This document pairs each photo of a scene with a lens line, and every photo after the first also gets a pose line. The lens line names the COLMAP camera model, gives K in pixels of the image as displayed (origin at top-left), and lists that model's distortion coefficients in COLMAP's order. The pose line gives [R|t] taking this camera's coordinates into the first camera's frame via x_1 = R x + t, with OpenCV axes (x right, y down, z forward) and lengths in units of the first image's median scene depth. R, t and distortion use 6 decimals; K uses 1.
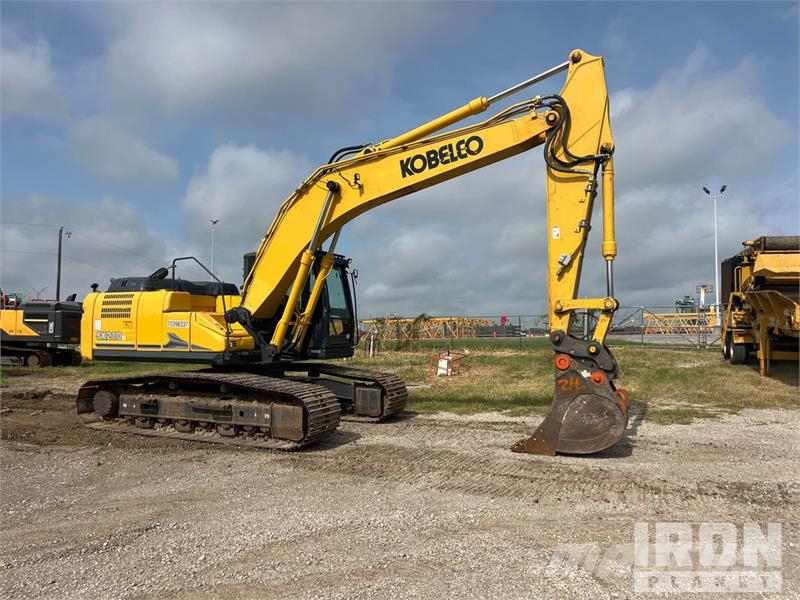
lens RADIAL K [[605.6, 0, 404.9], [0, 605.6, 299.6], [0, 0, 1]] dist [0.094773, -0.132414]
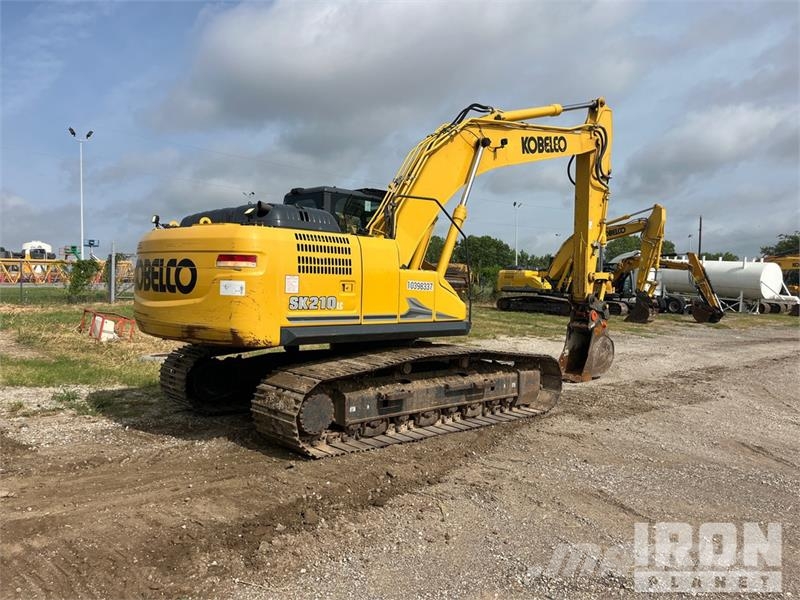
lens RADIAL K [[588.9, 0, 484.6], [0, 588.9, 283.7], [0, 0, 1]] dist [-0.006432, -0.005160]
pose [[0.362256, 0.009693, 0.932028, -1.015797], [-0.062413, 0.997954, 0.013880, 0.022378], [-0.929987, -0.063199, 0.362119, 0.669371]]
